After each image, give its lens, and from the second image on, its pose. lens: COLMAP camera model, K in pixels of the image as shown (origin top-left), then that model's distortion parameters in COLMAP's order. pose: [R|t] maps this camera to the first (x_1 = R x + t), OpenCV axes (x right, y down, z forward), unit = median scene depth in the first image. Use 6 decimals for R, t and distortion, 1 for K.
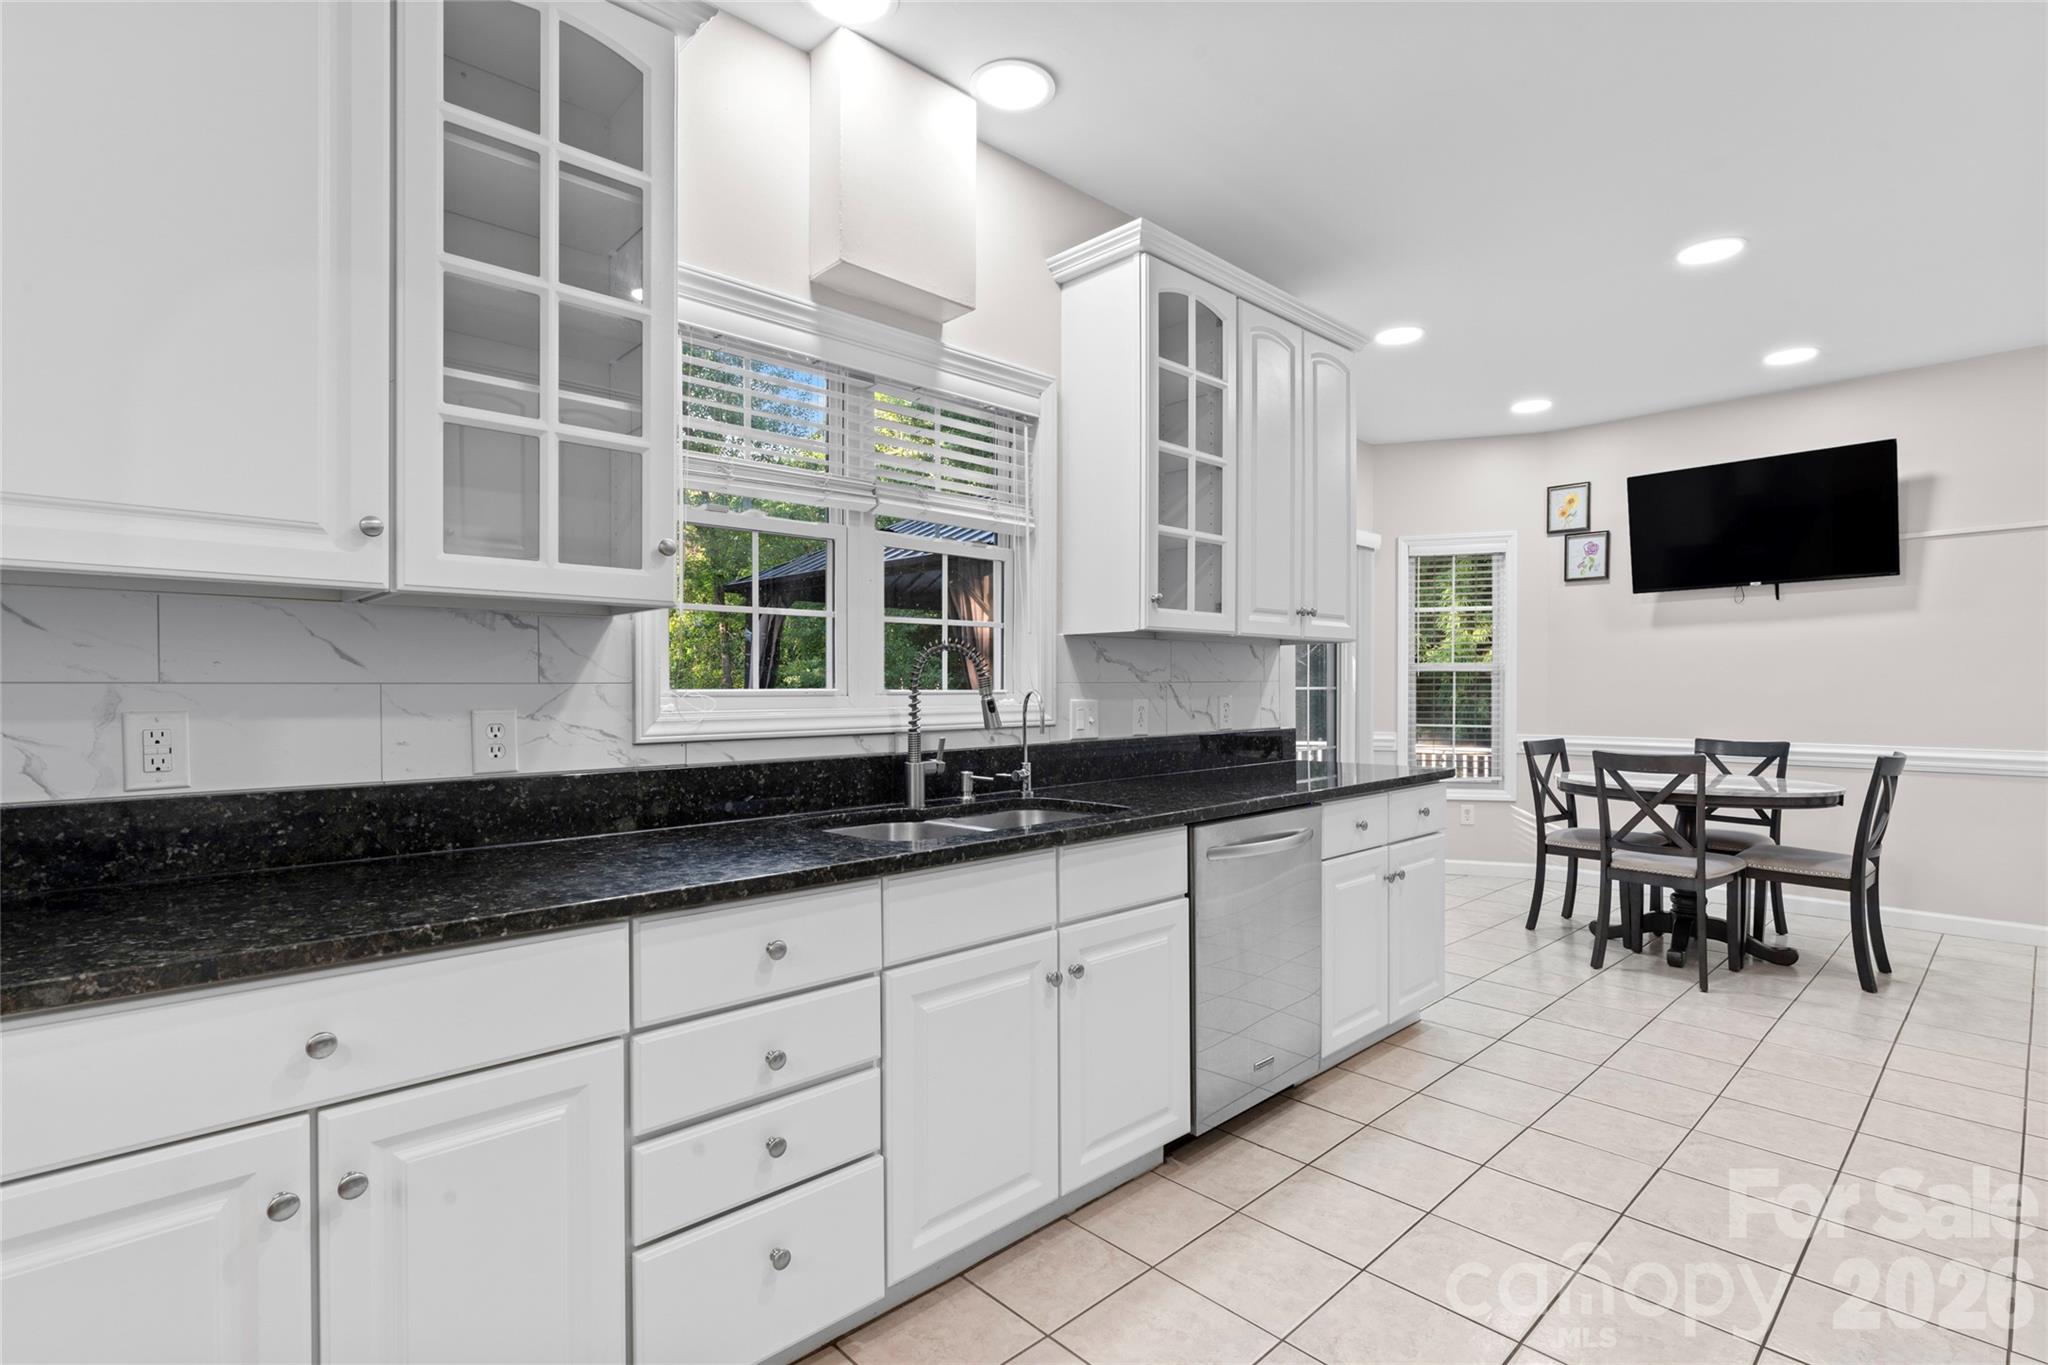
lens RADIAL K [[961.1, 0, 1034.7], [0, 961.1, 690.8], [0, 0, 1]] dist [0.000115, 0.000197]
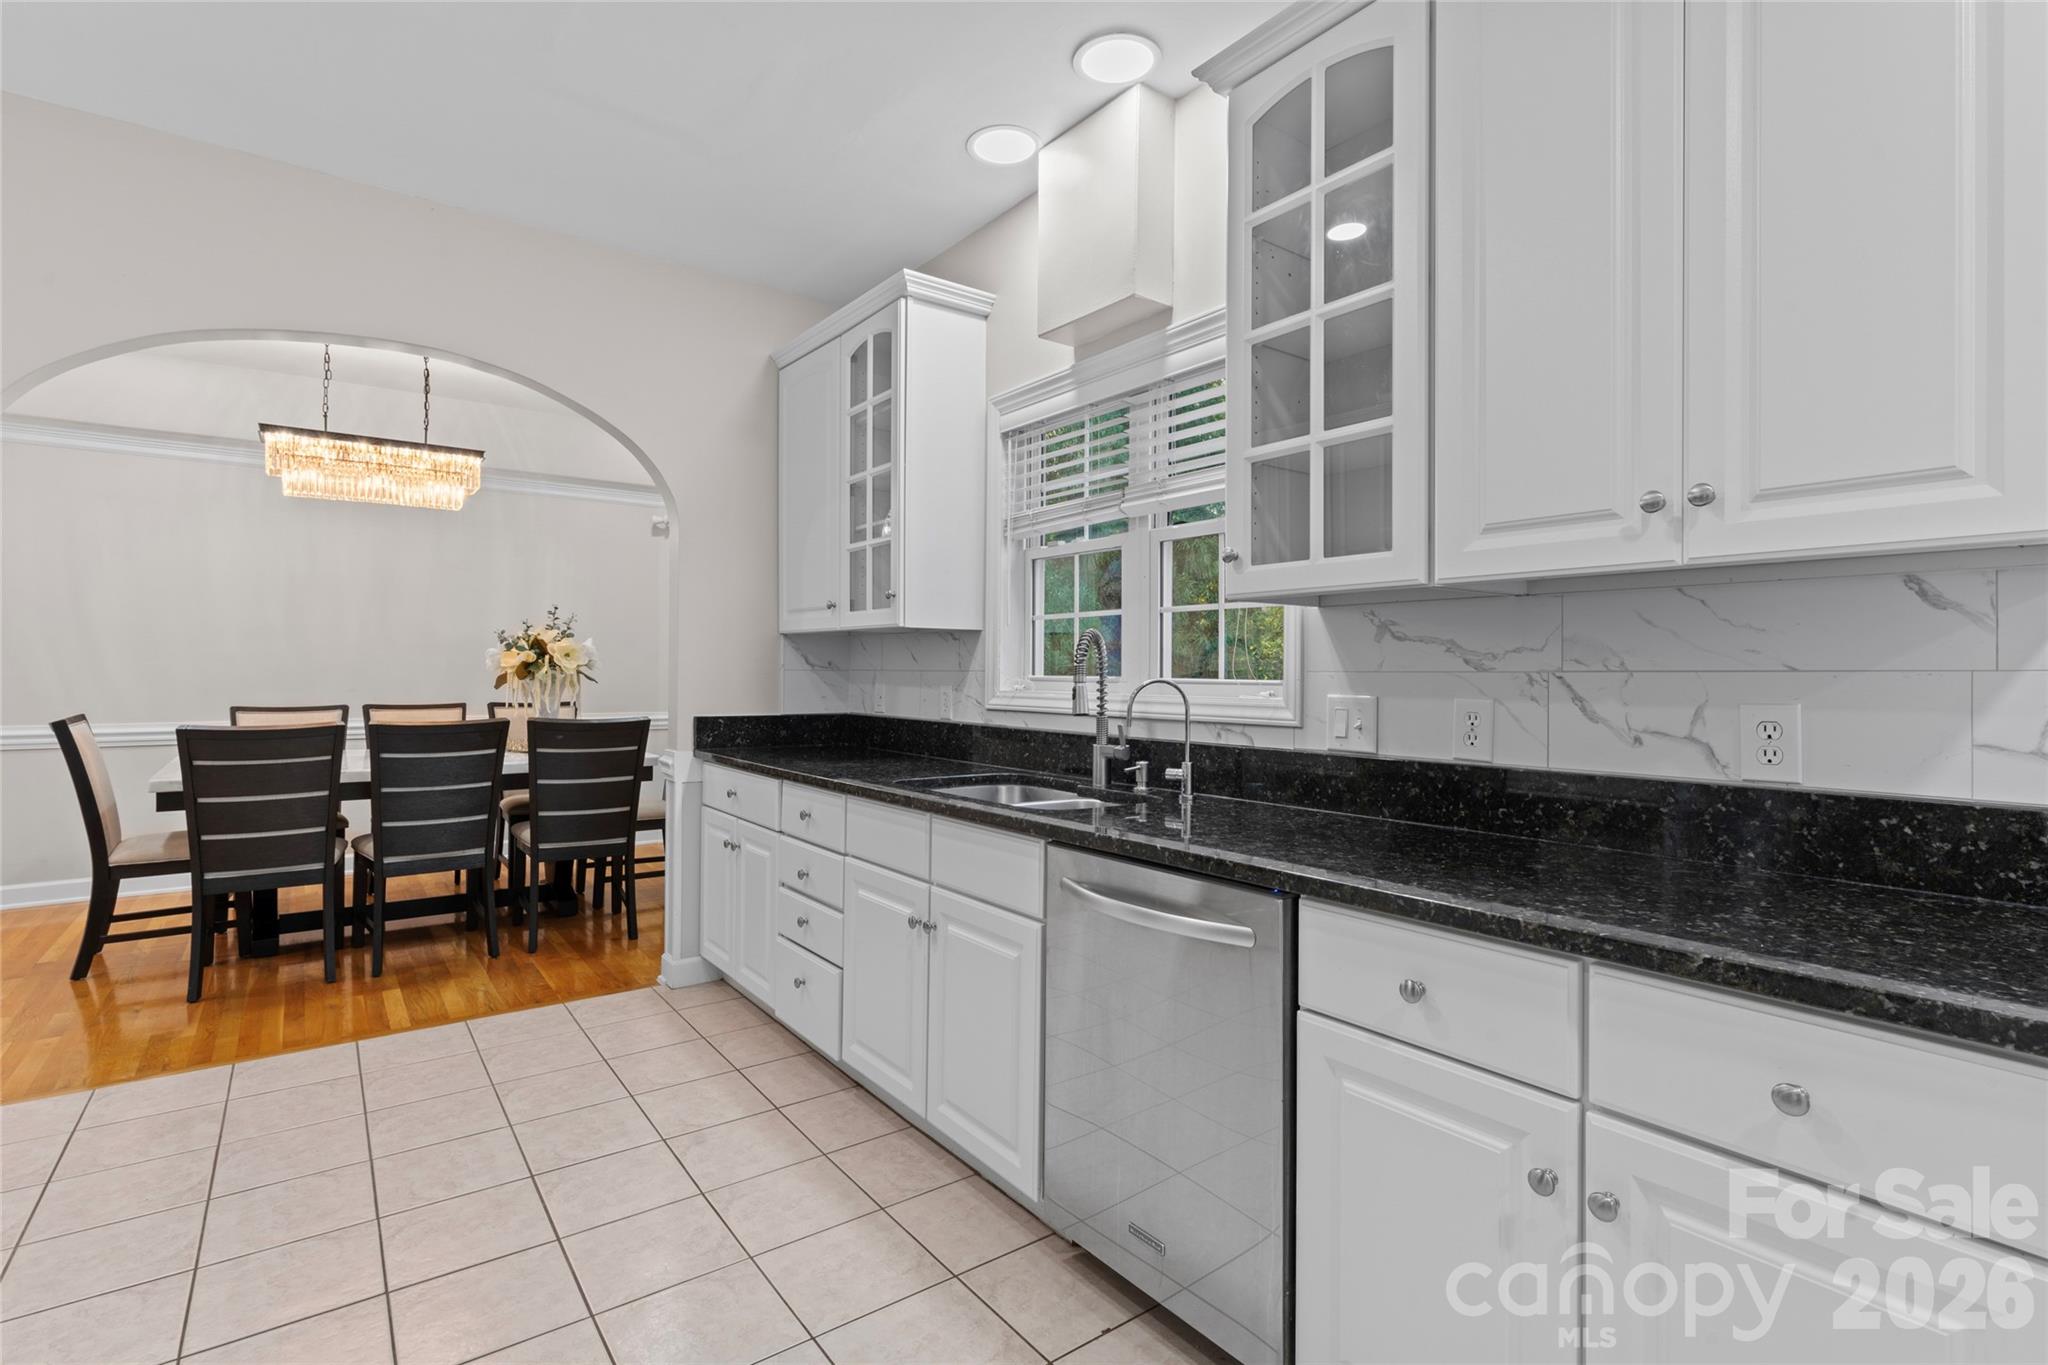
lens RADIAL K [[973.2, 0, 1024.8], [0, 973.2, 671.1], [0, 0, 1]] dist [-0.003217, -0.001295]
pose [[-0.120442, -0.001603, -0.992719, 0.928271], [-0.013854, 0.999904, 0.000066, -0.006880], [0.992624, 0.013761, -0.120453, 0.996299]]
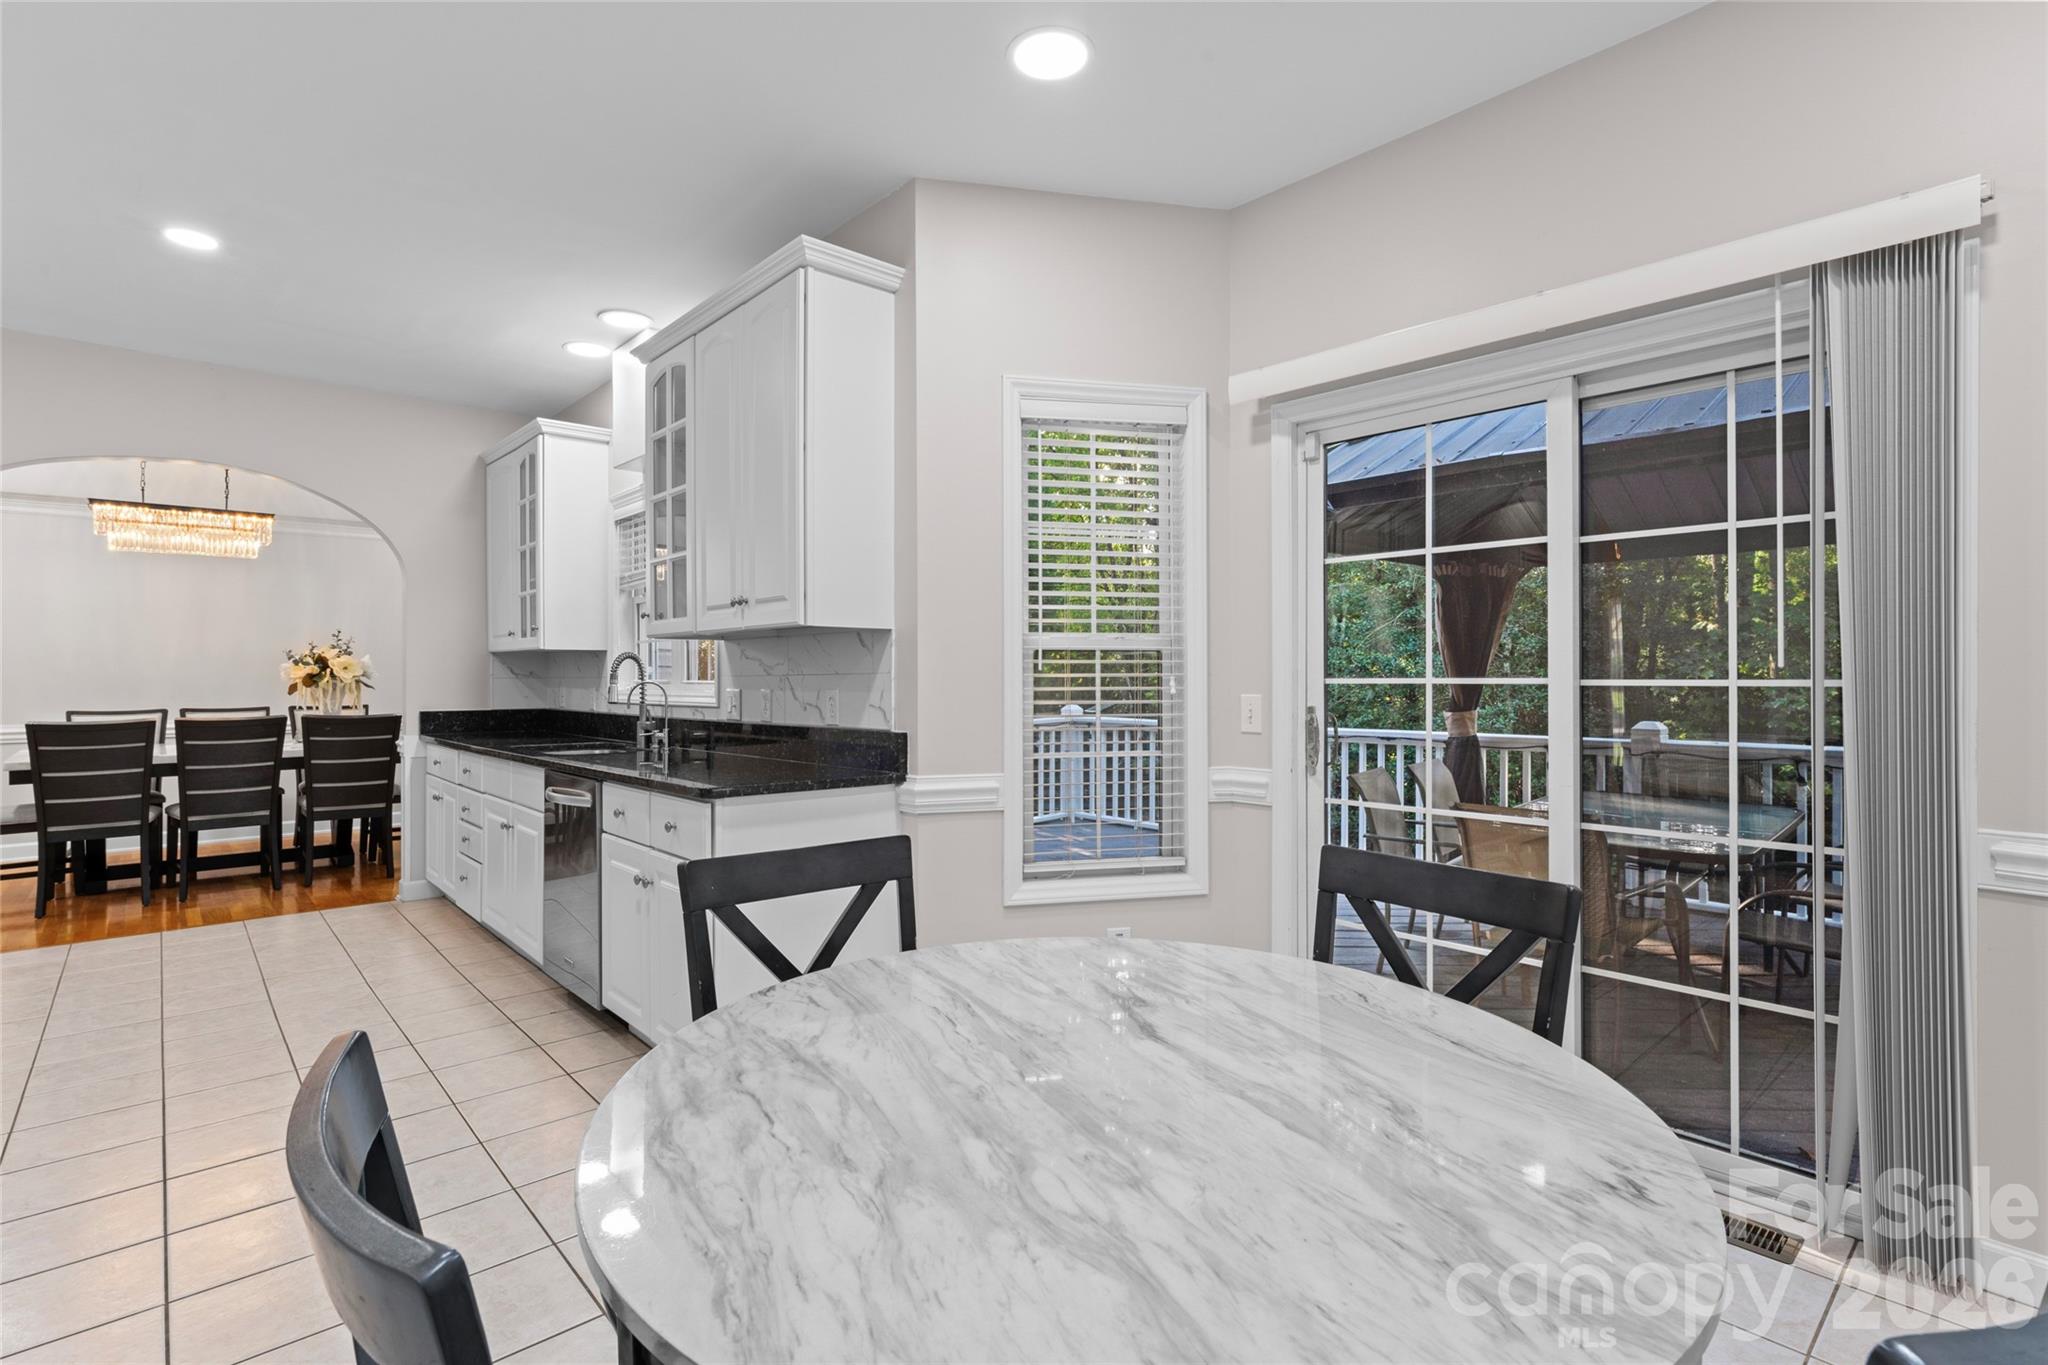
lens RADIAL K [[973.2, 0, 1024.8], [0, 973.2, 671.1], [0, 0, 1]] dist [-0.003217, -0.001295]
pose [[-0.025484, -0.004866, -0.999663, 1.583920], [-0.002961, 0.999984, -0.004792, -0.011875], [0.999671, 0.002838, -0.025498, 1.675540]]
